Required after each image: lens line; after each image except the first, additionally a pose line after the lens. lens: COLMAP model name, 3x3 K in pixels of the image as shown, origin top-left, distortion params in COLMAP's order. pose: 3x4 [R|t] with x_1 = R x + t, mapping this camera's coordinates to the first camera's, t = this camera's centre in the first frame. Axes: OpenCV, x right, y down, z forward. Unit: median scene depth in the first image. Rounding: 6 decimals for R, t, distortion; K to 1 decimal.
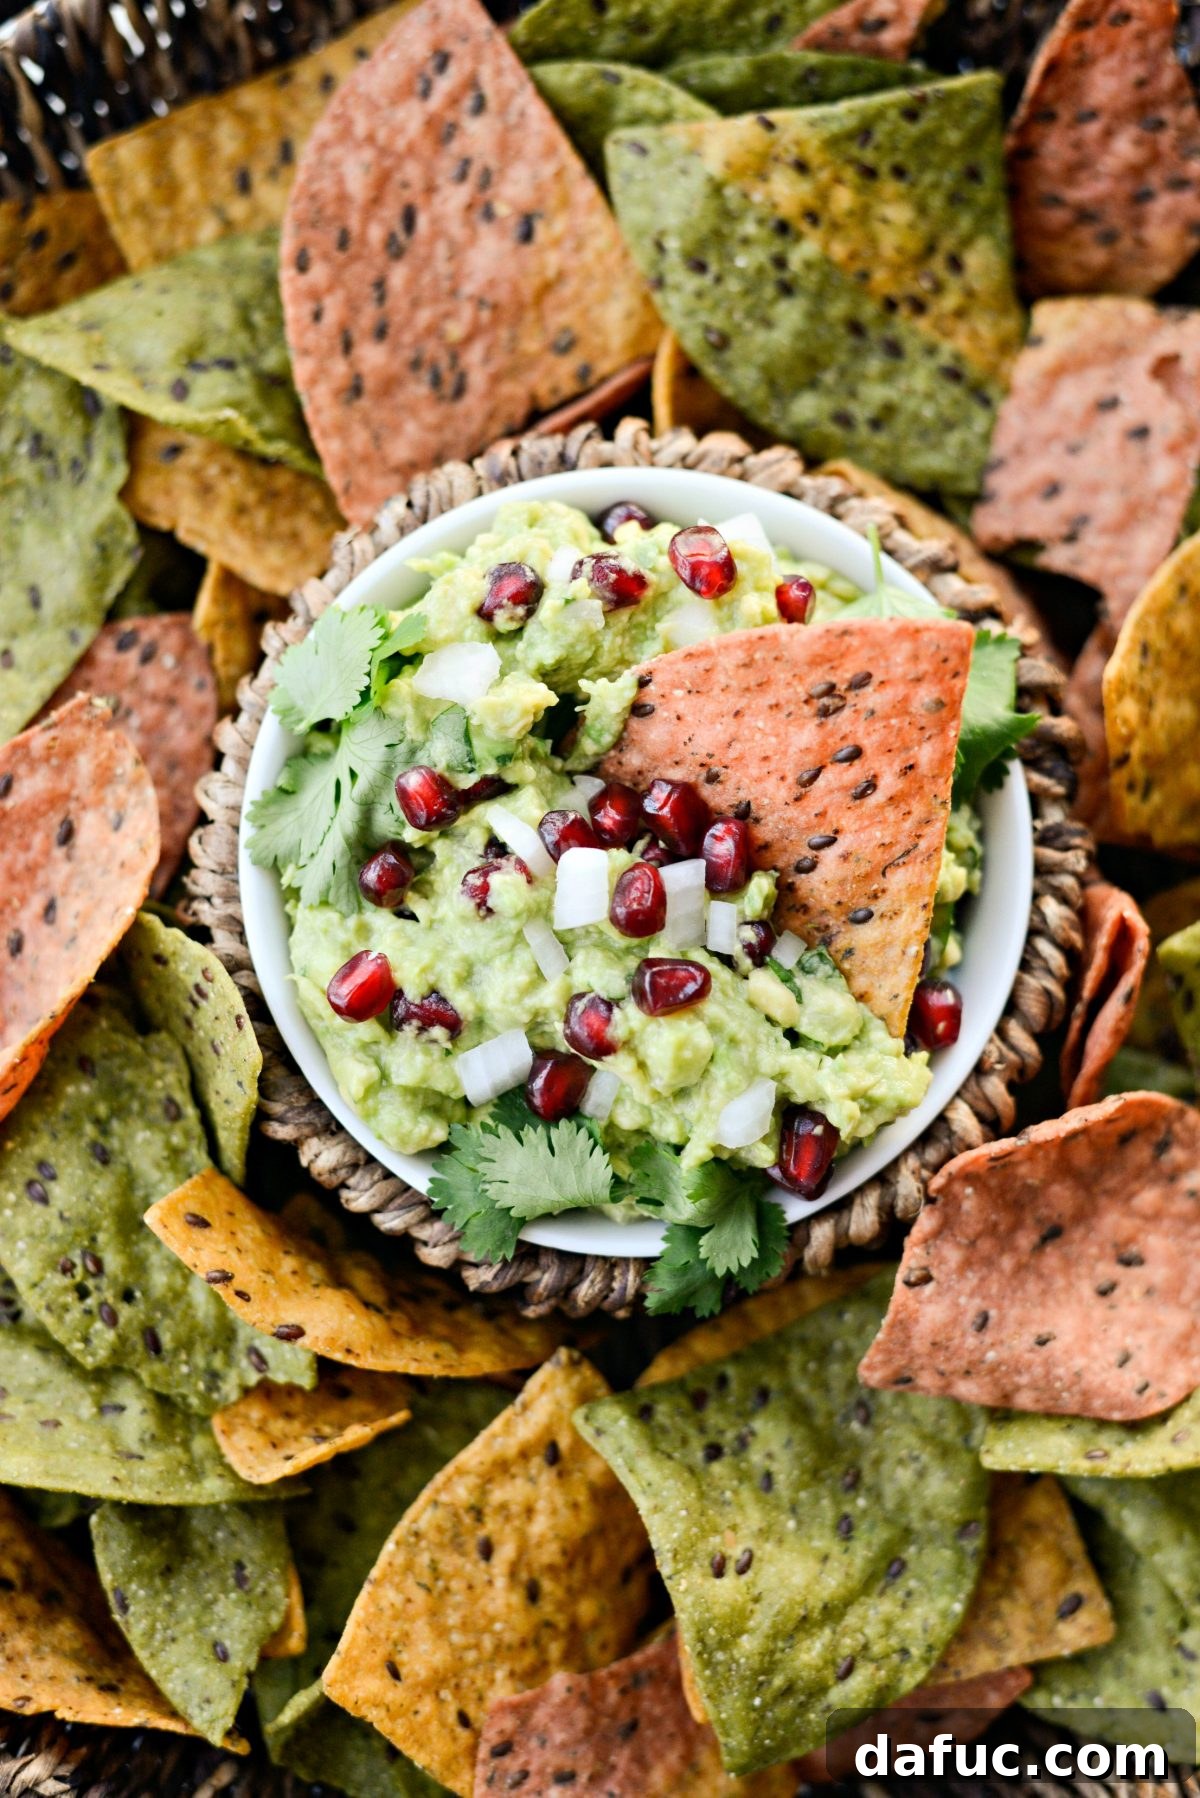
lens RADIAL K [[2908.3, 0, 602.4], [0, 2908.3, 910.9], [0, 0, 1]] dist [-0.140105, 0.000000]
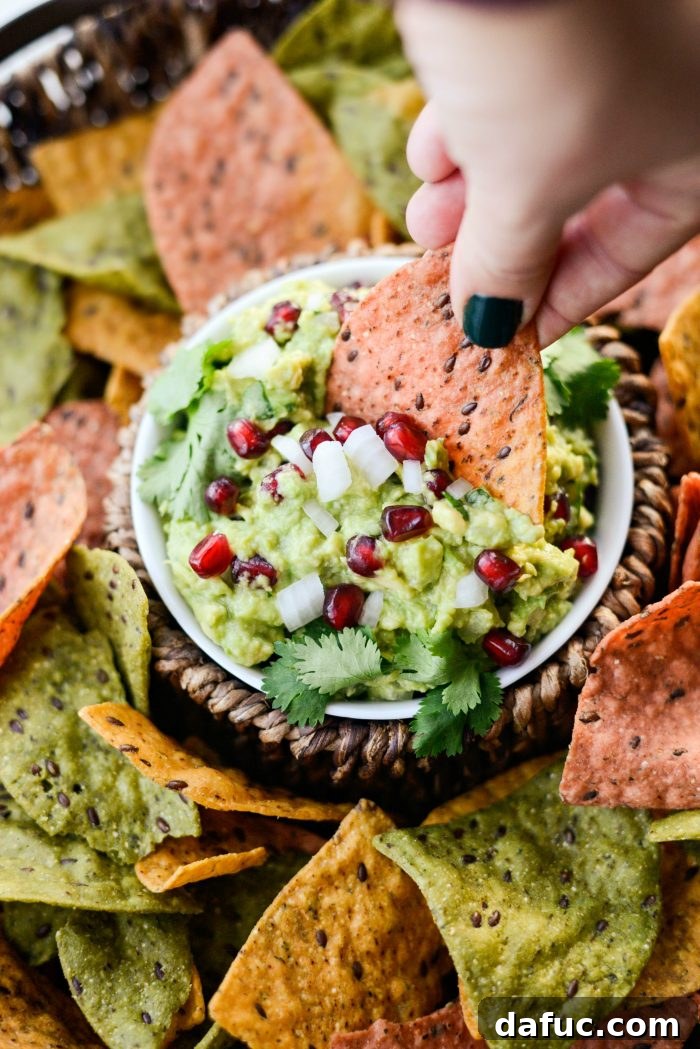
lens RADIAL K [[1696.8, 0, 347.9], [0, 1696.8, 523.9], [0, 0, 1]] dist [-0.140105, 0.000000]
pose [[0.993205, -0.102869, -0.054422, 0.041417], [0.083227, 0.954702, -0.285686, 0.265389], [0.081345, 0.279216, 0.956777, 0.118461]]
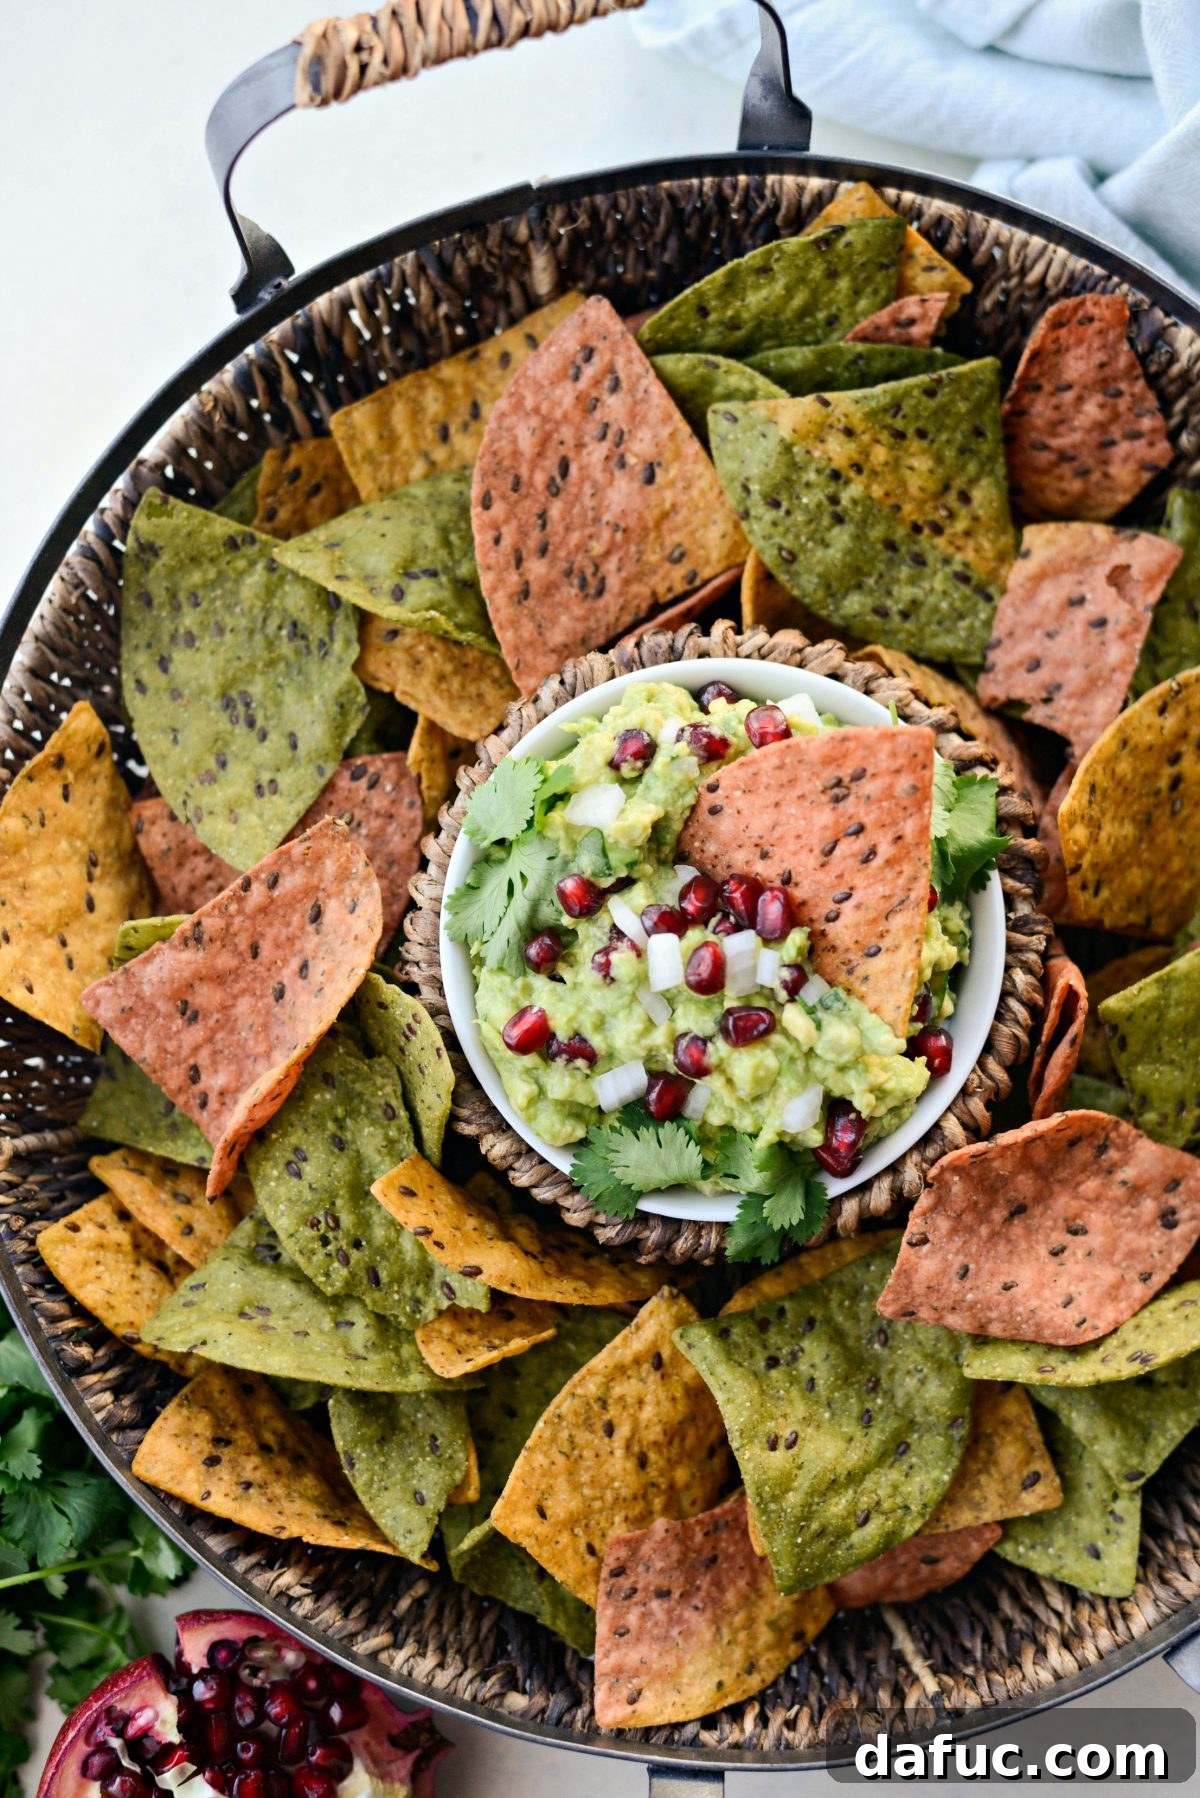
lens RADIAL K [[2908.3, 0, 594.6], [0, 2908.3, 891.1], [0, 0, 1]] dist [-0.140105, 0.000000]
pose [[0.998005, 0.010077, -0.062321, 0.037589], [-0.009856, 0.999944, 0.003838, -0.045226], [0.062356, -0.003217, 0.998049, -0.400949]]
